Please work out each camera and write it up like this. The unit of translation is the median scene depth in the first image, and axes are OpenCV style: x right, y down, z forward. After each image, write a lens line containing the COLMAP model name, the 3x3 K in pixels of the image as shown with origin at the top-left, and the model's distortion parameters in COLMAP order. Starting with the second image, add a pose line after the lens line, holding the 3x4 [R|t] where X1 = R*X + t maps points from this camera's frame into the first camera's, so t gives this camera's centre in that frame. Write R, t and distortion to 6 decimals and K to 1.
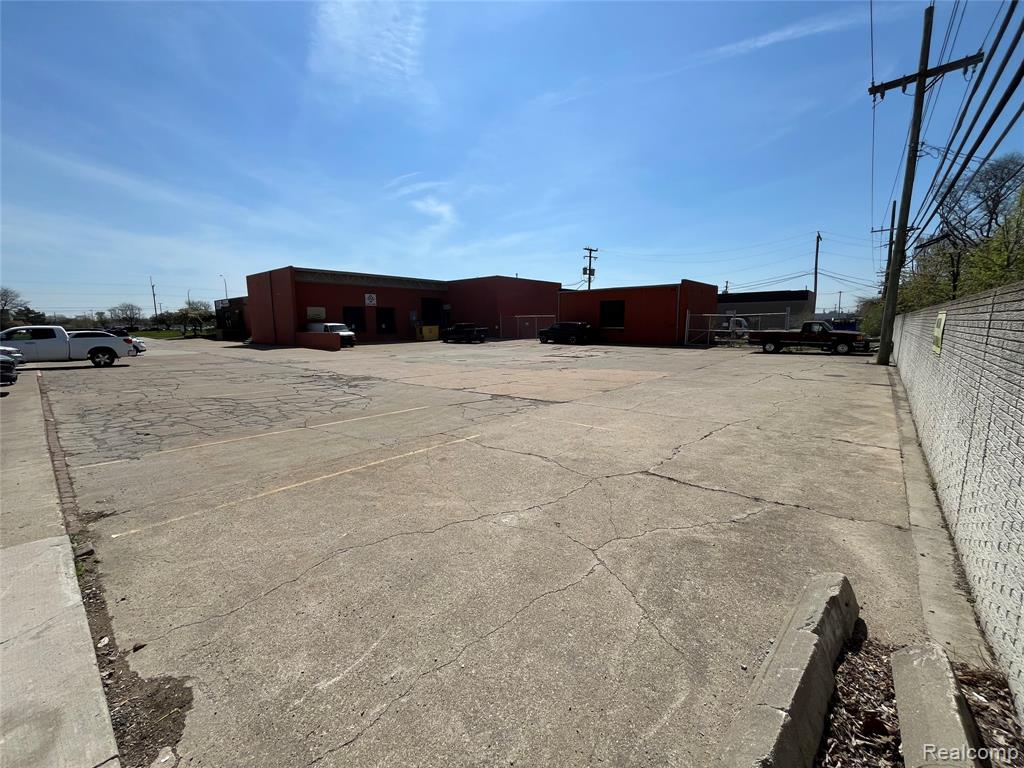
lens RADIAL K [[418.0, 0, 509.4], [0, 418.0, 394.4], [0, 0, 1]] dist [0.001079, 0.000087]
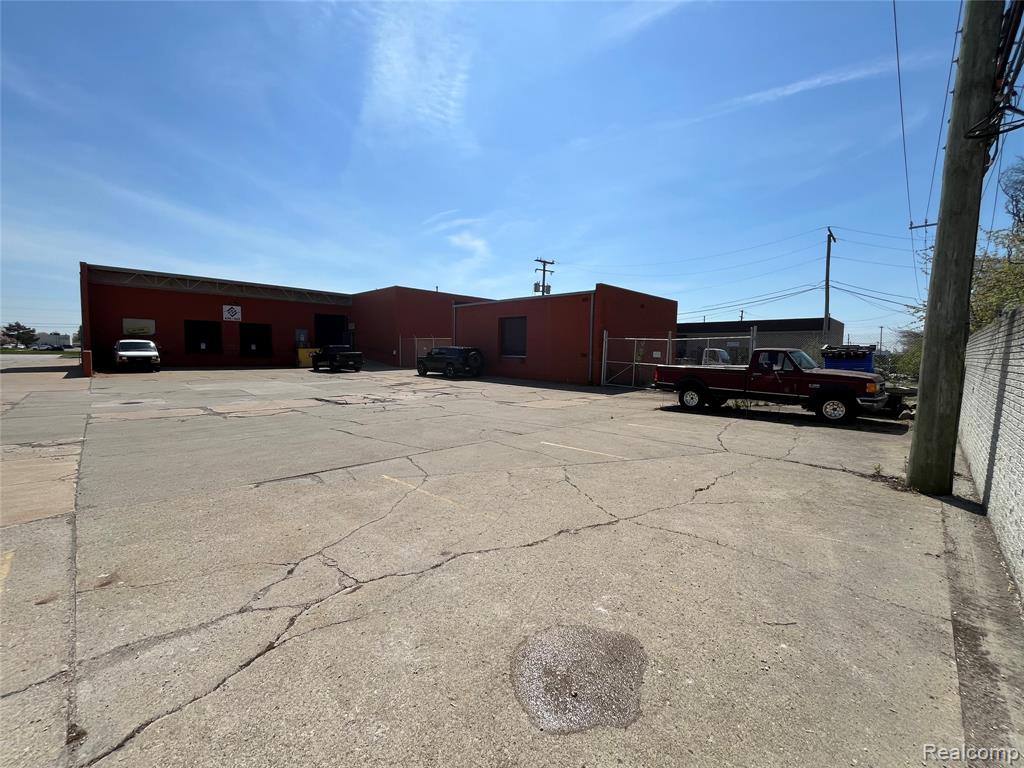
lens RADIAL K [[415.3, 0, 513.0], [0, 415.3, 381.7], [0, 0, 1]] dist [-0.000776, 0.000290]
pose [[0.997114, 0.030885, -0.069354, 0.238990], [-0.037665, 0.994406, -0.098685, -0.040539], [0.065918, 0.101012, 0.992699, 0.266997]]
